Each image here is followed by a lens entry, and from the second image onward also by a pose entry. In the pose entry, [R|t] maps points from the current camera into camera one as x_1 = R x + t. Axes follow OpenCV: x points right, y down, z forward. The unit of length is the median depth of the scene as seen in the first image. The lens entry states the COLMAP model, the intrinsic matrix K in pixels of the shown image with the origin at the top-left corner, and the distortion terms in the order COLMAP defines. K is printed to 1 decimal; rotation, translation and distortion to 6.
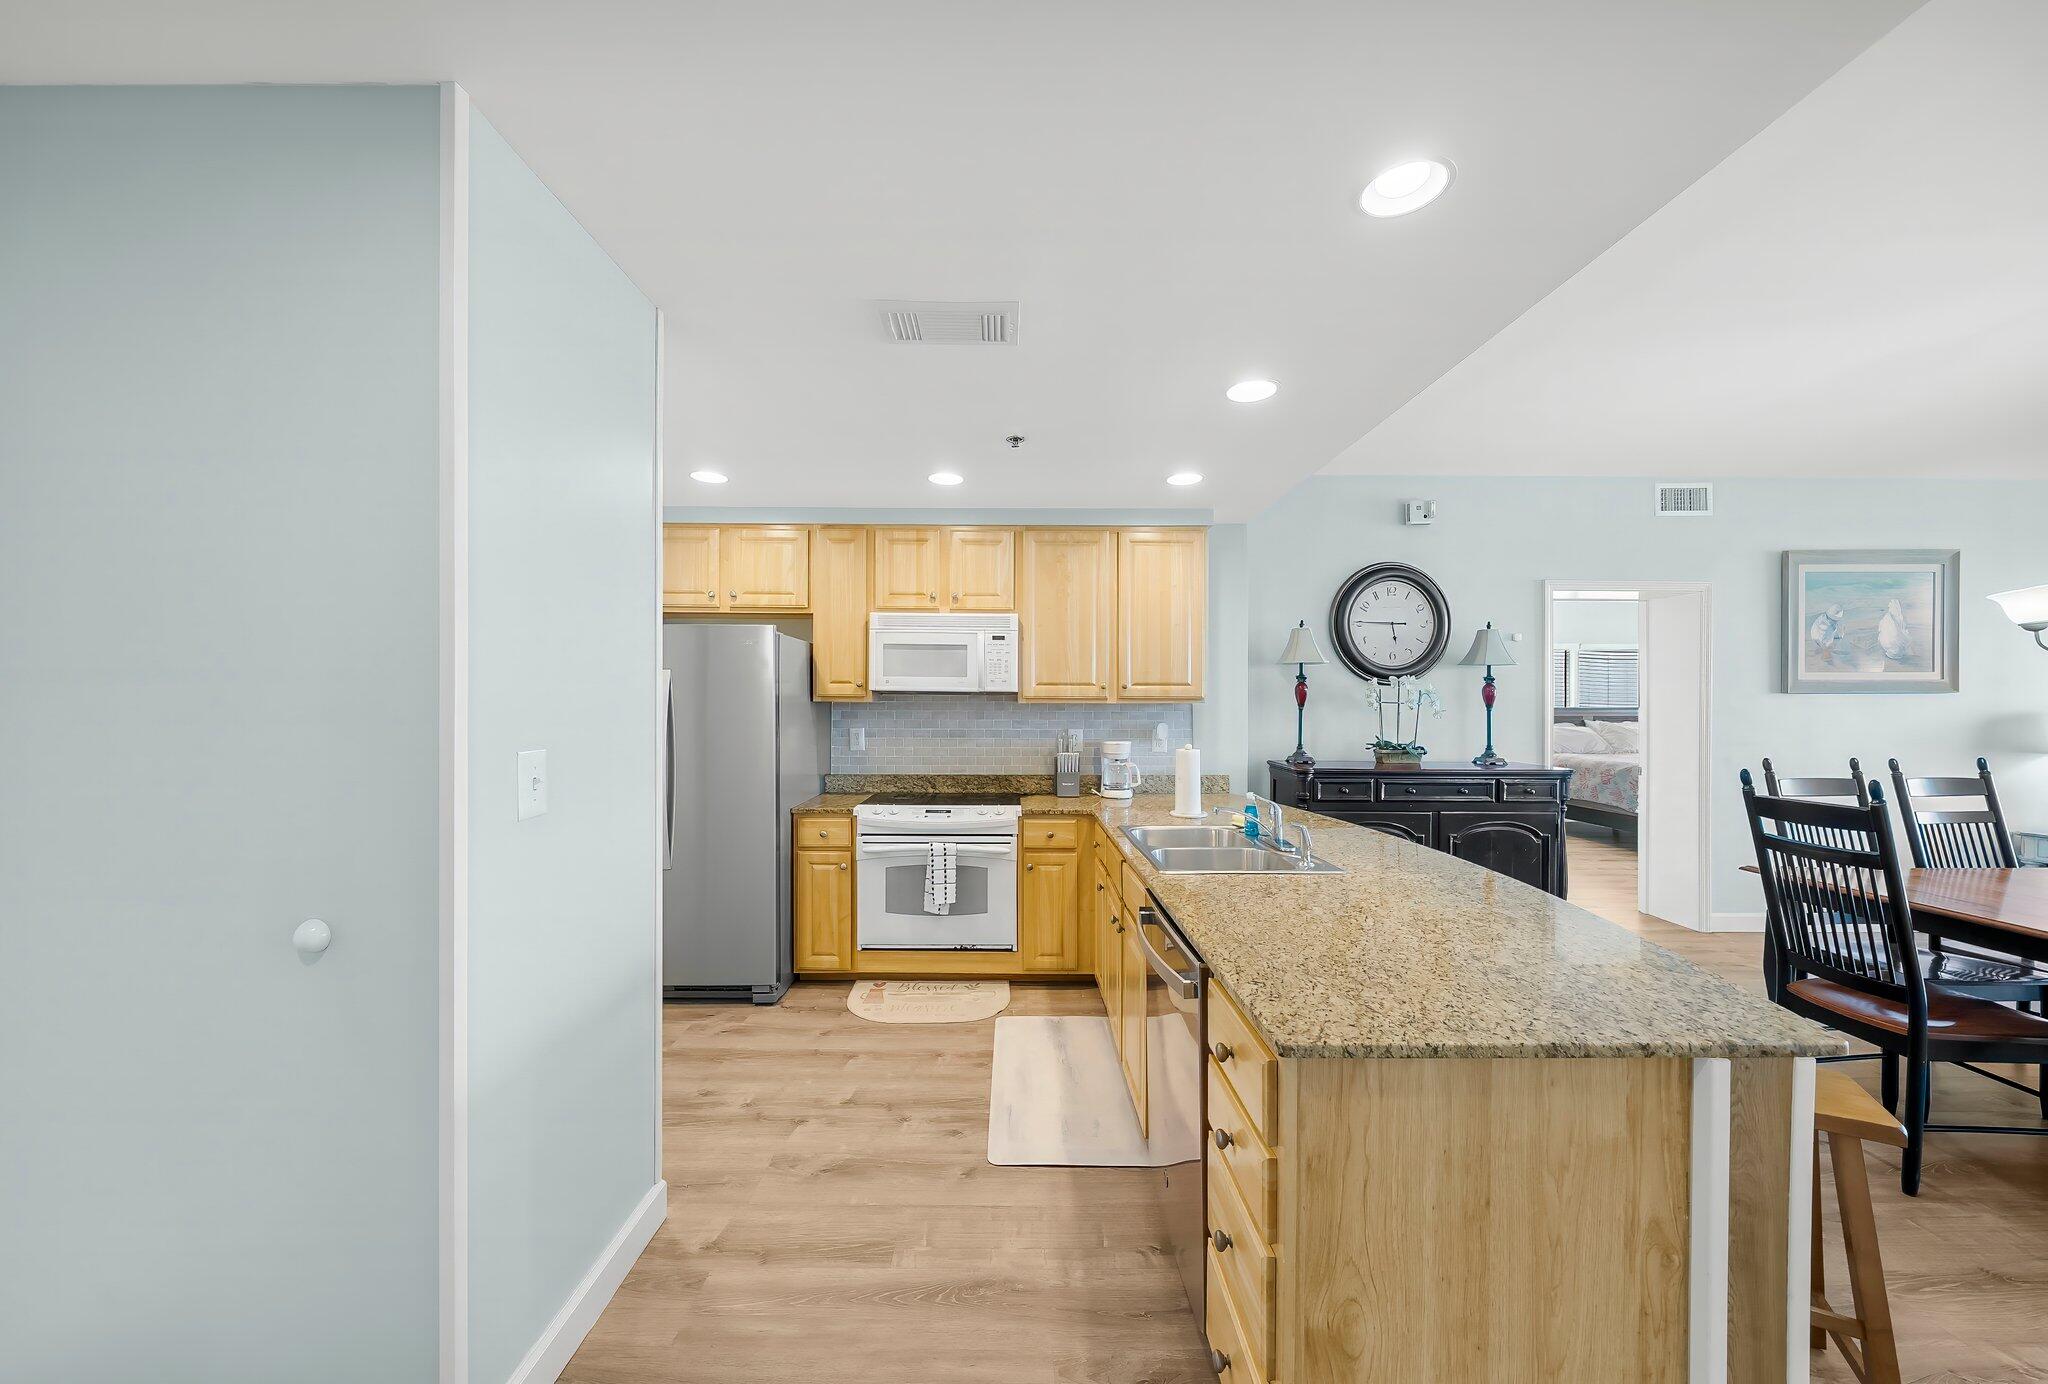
lens RADIAL K [[726.0, 0, 1012.1], [0, 726.0, 703.1], [0, 0, 1]] dist [-0.004828, -0.000278]
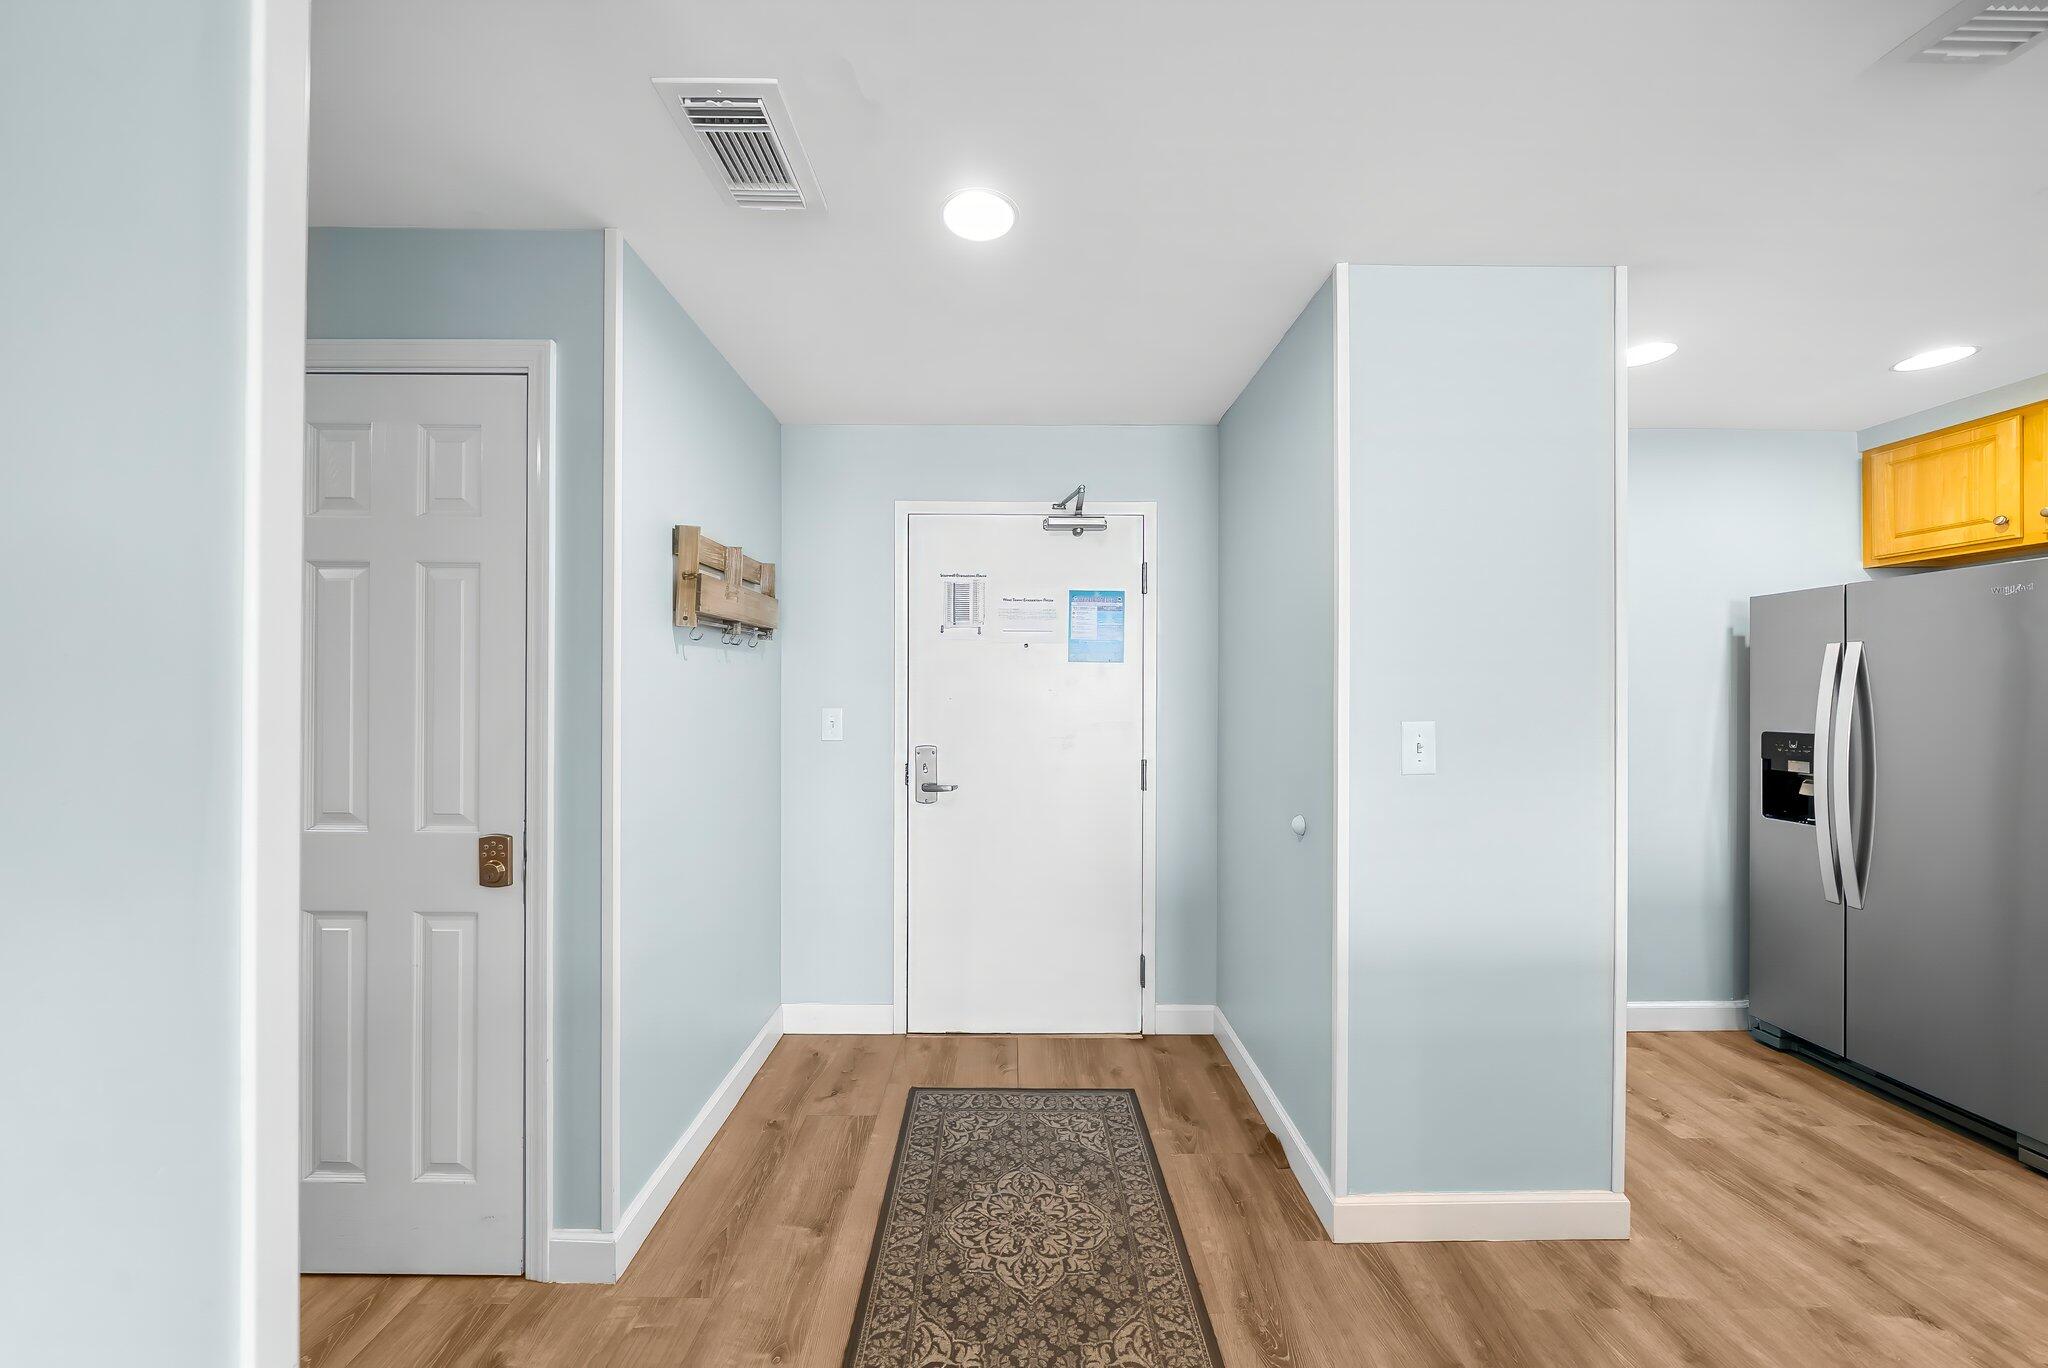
lens RADIAL K [[703.6, 0, 1021.4], [0, 703.6, 690.8], [0, 0, 1]] dist [-0.003586, 0.000400]
pose [[0.004753, -0.006272, -0.999969, 0.228786], [0.001678, 0.999979, -0.006264, 0.006896], [0.999987, -0.001648, 0.004764, 0.119231]]
